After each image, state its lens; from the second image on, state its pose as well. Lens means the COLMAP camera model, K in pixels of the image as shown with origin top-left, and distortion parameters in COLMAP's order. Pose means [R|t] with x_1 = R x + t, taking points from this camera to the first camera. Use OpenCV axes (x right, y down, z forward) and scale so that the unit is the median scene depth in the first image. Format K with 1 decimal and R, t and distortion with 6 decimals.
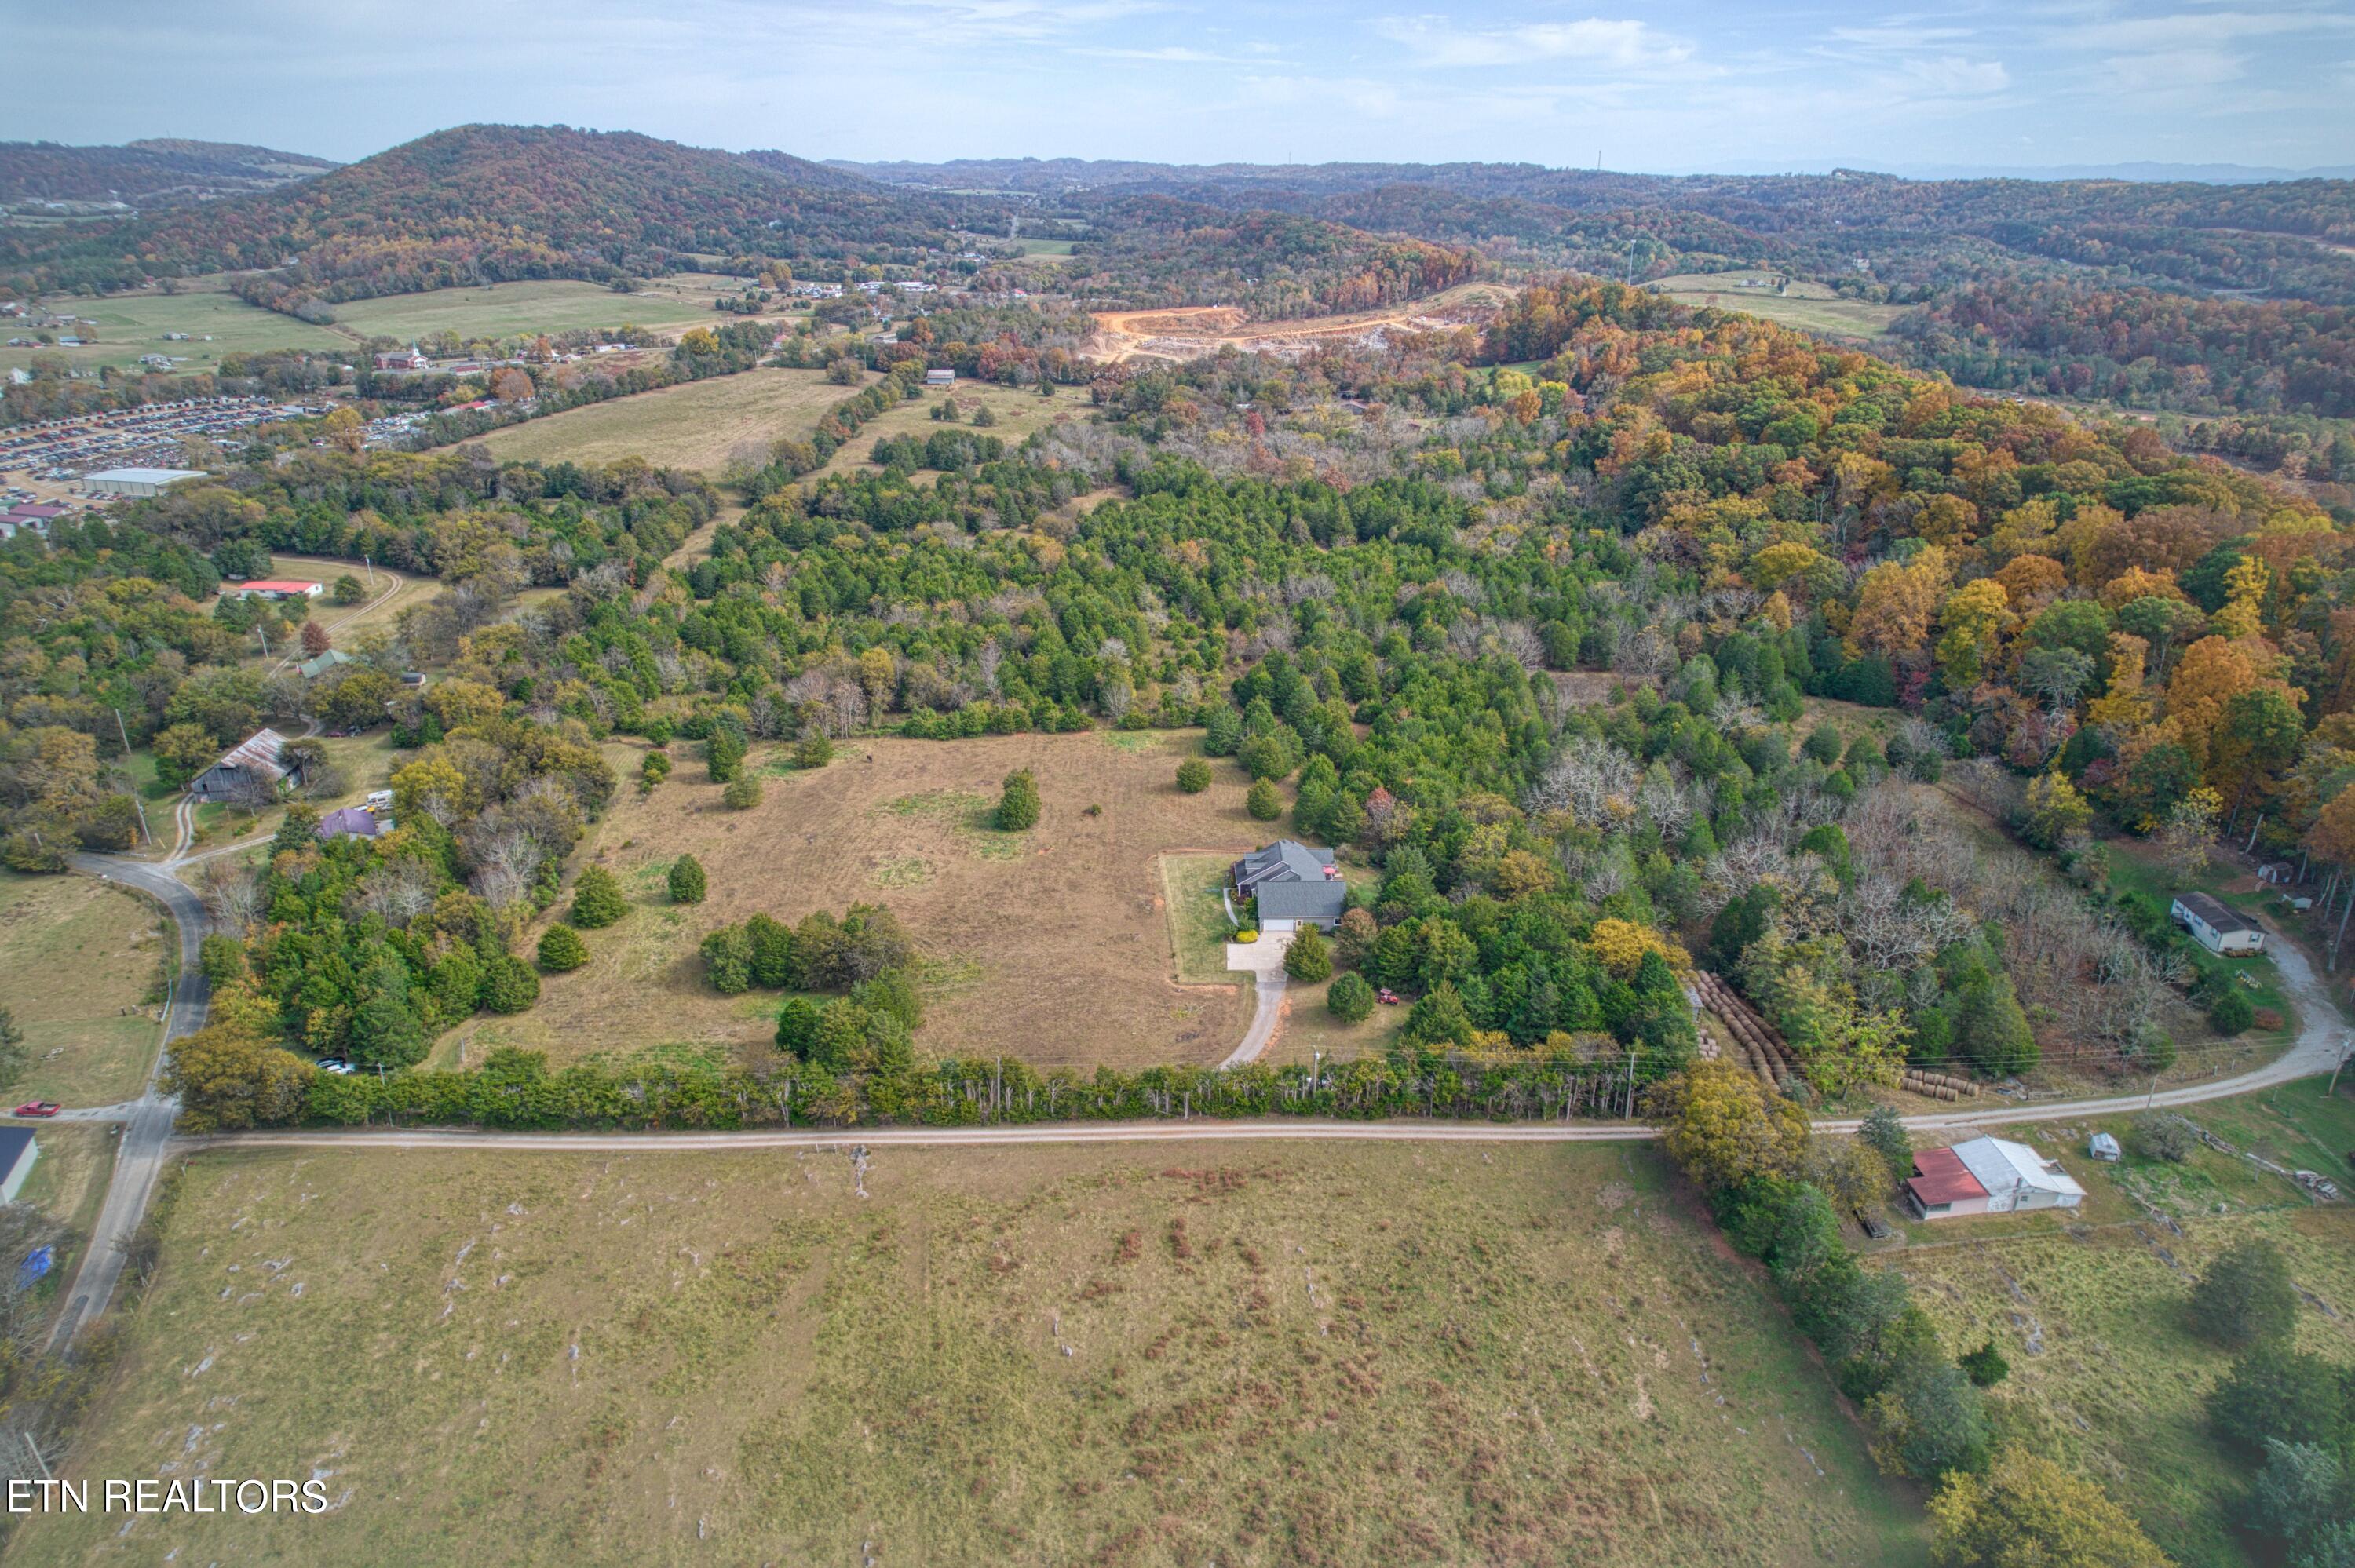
lens RADIAL K [[1510.3, 0, 1185.4], [0, 1510.3, 769.1], [0, 0, 1]] dist [-0.073346, 0.067456]
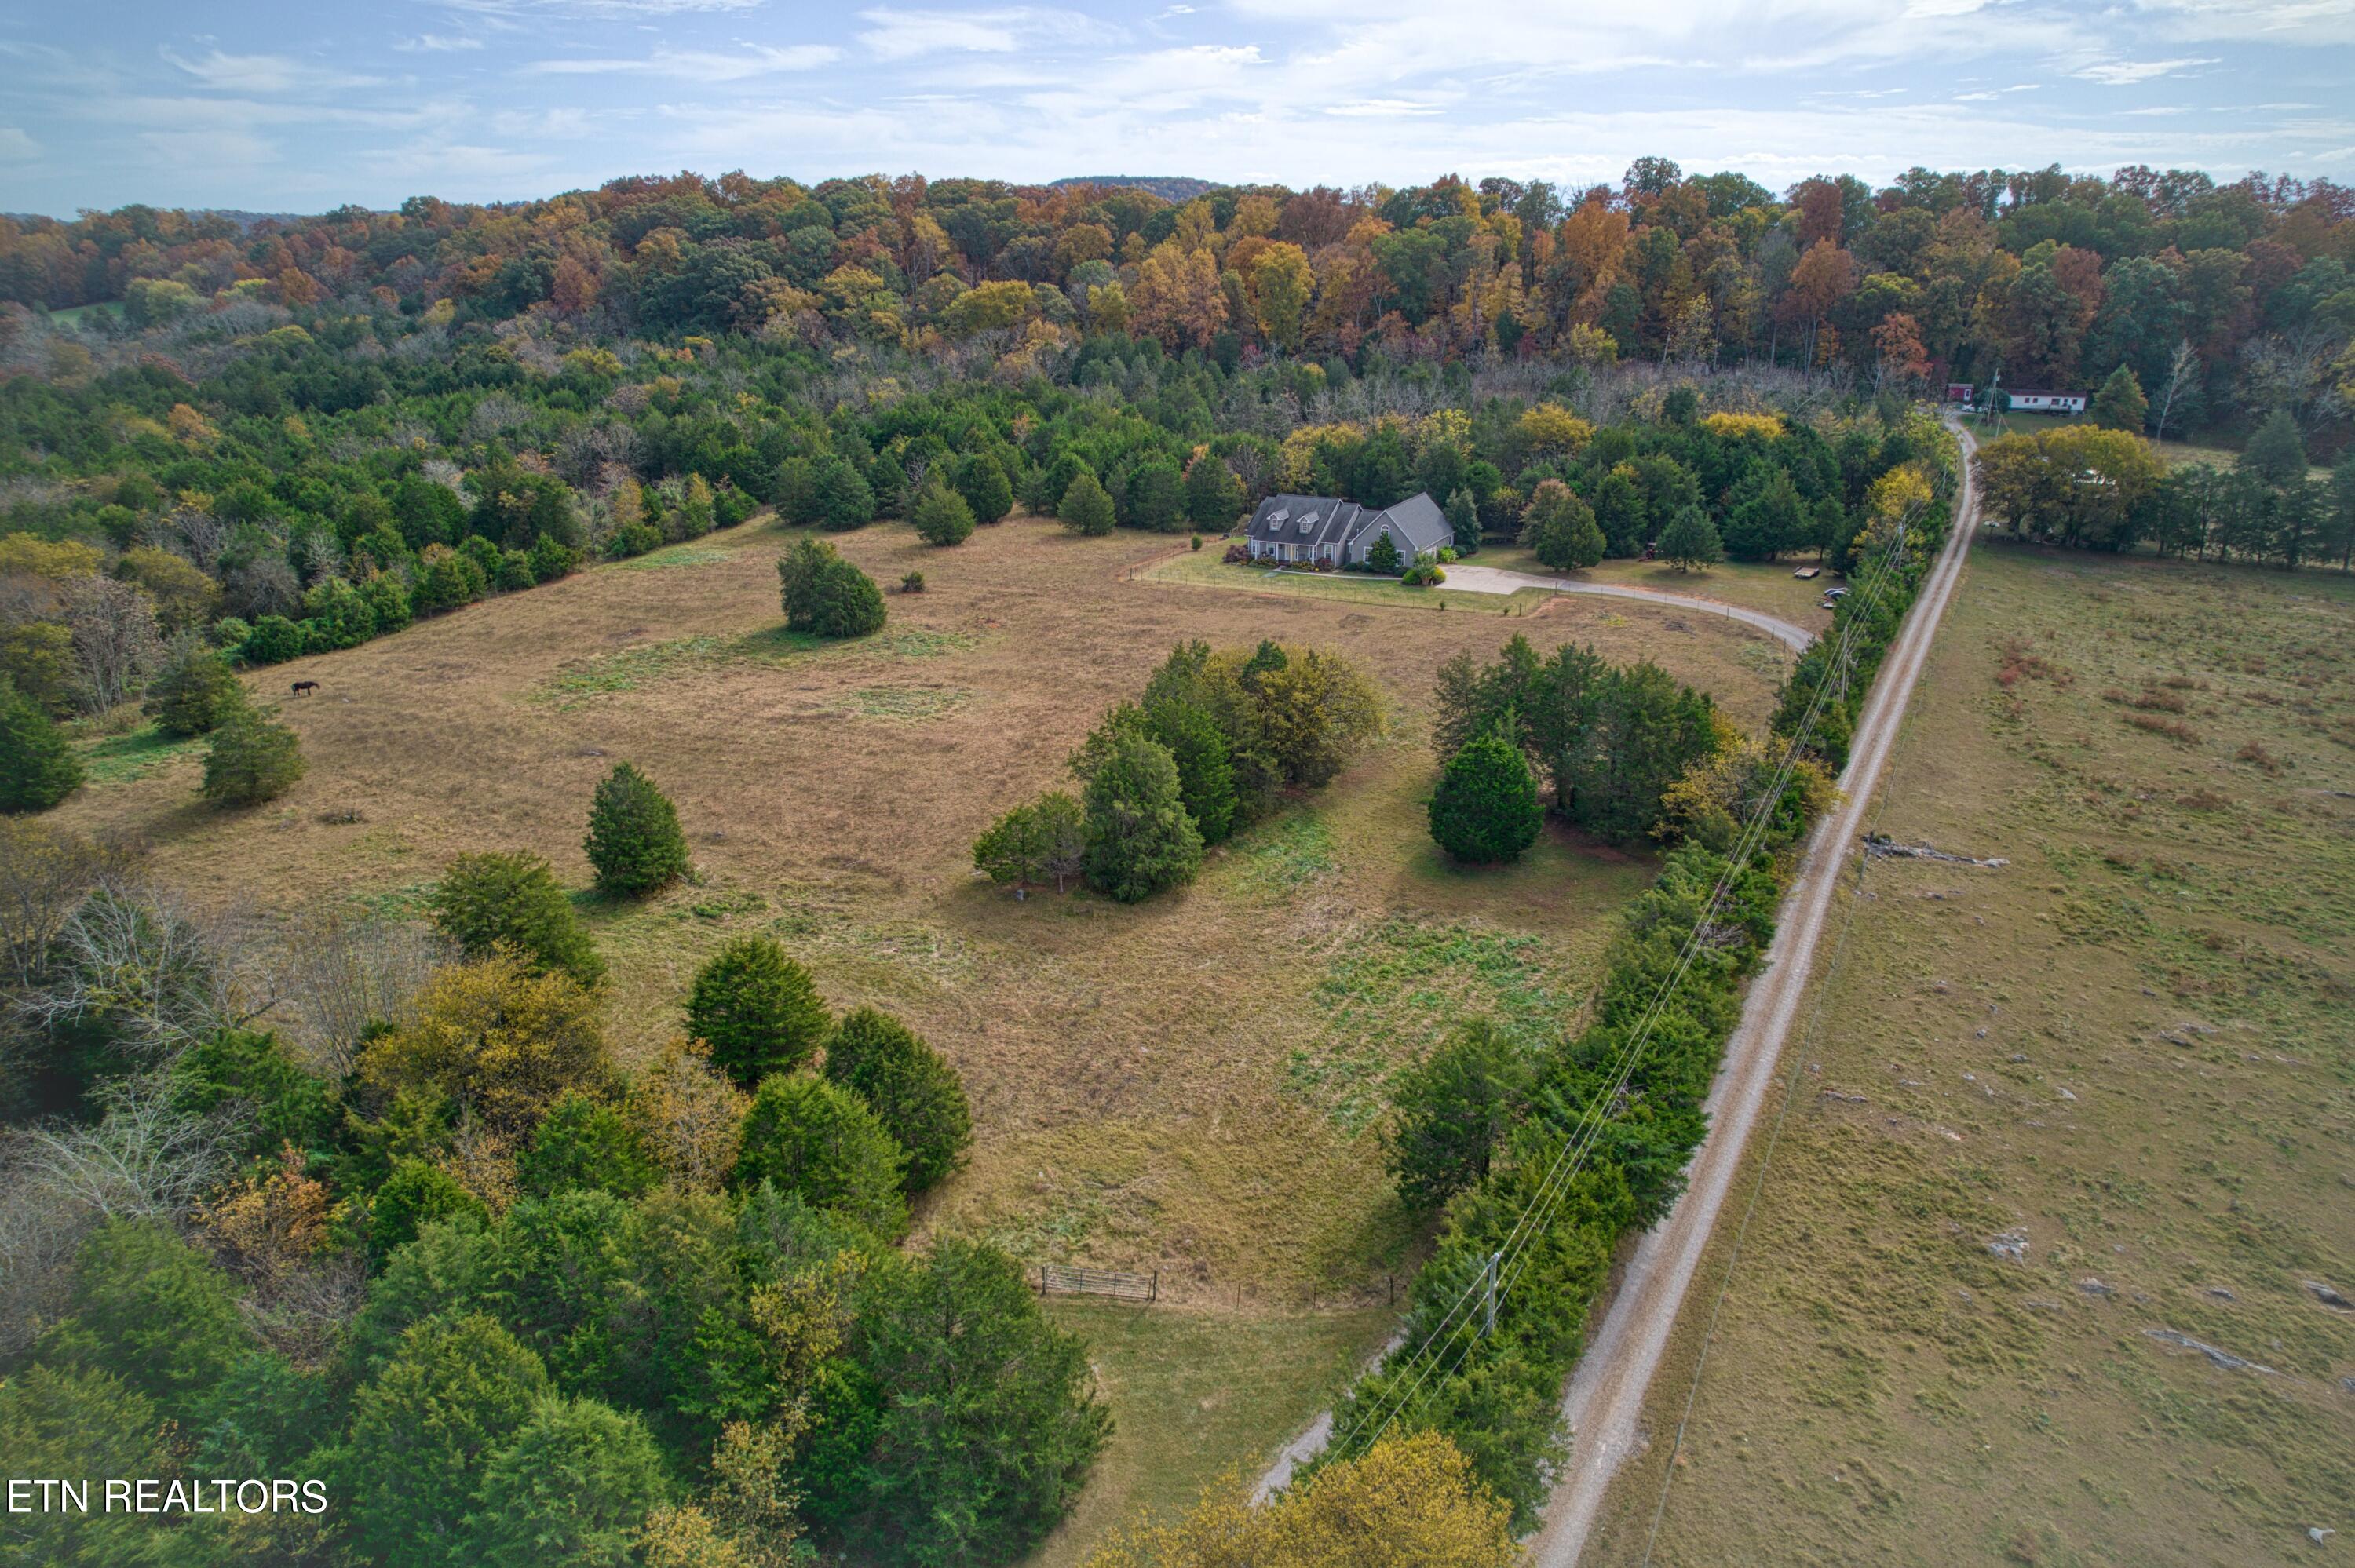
lens RADIAL K [[1510.3, 0, 1185.4], [0, 1510.3, 769.1], [0, 0, 1]] dist [-0.073346, 0.067456]
pose [[0.468675, -0.297975, 0.831598, -0.670369], [0.334413, 0.931176, 0.145185, 0.058052], [-0.817625, 0.210053, 0.536066, 0.782236]]
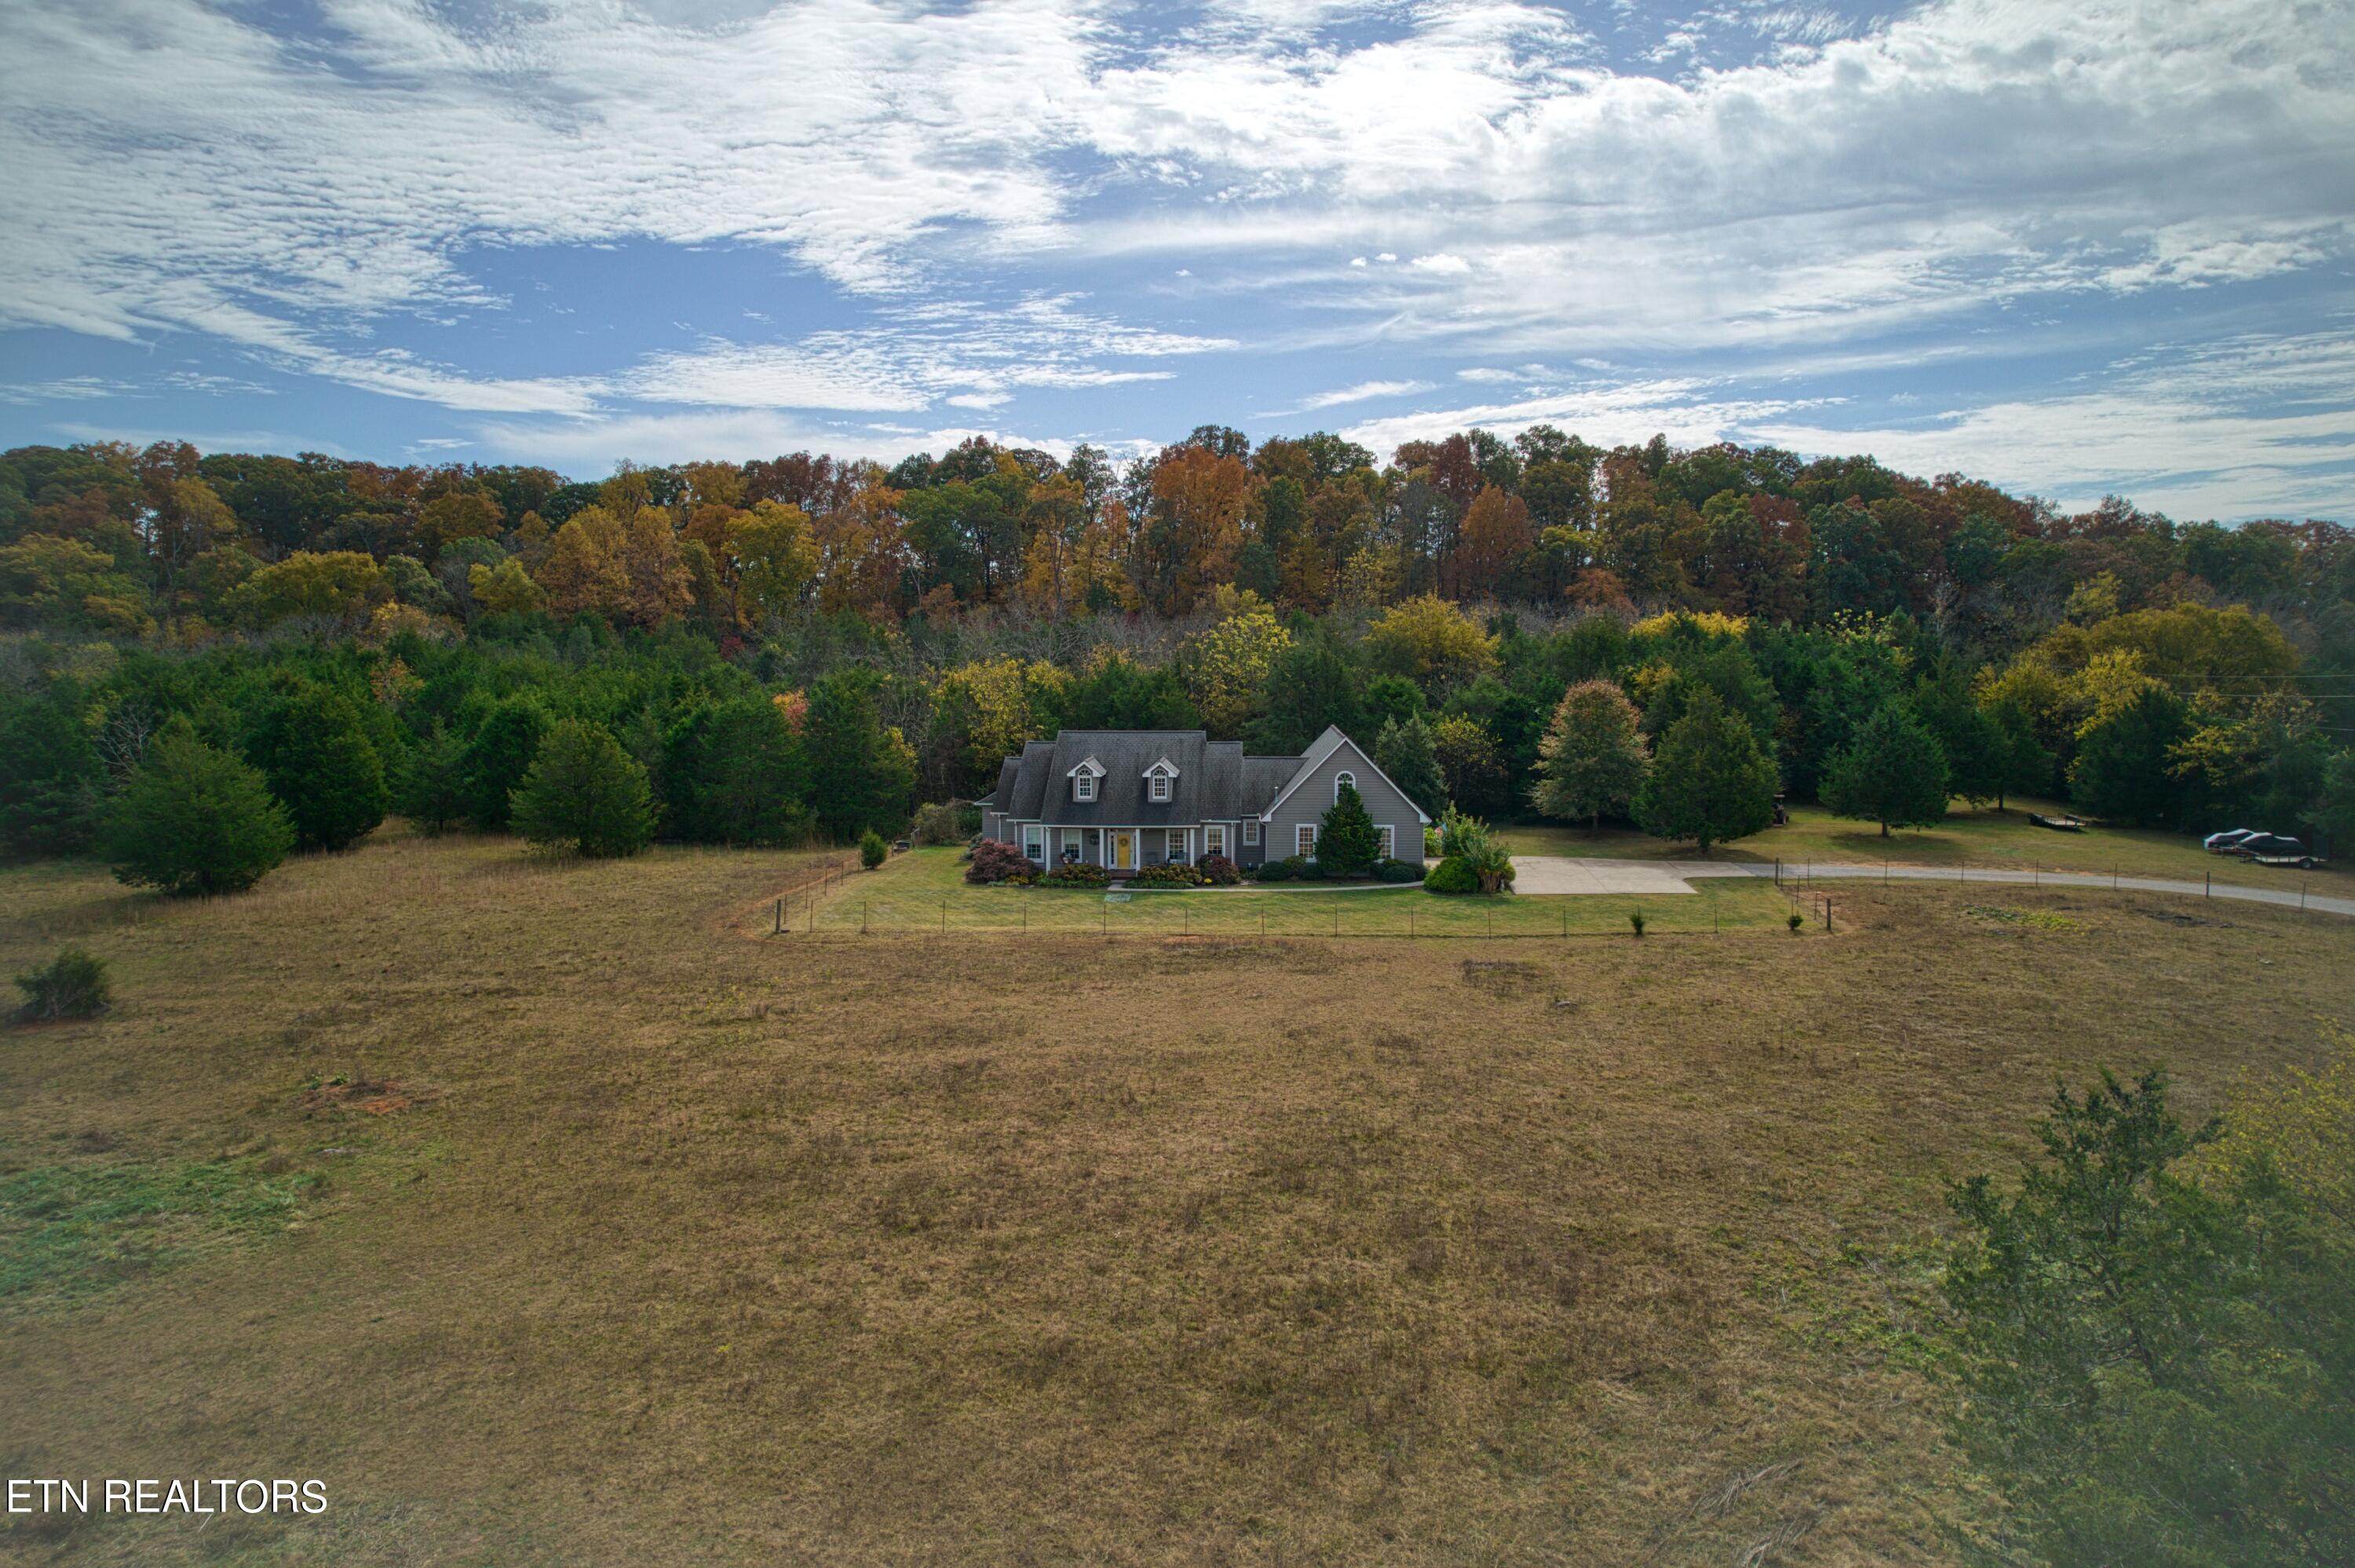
lens RADIAL K [[1510.3, 0, 1185.4], [0, 1510.3, 769.1], [0, 0, 1]] dist [-0.073346, 0.067456]
pose [[0.069299, -0.077371, 0.994591, -0.290396], [0.375811, 0.925563, 0.045816, 0.057926], [-0.924102, 0.370603, 0.093218, 1.086038]]
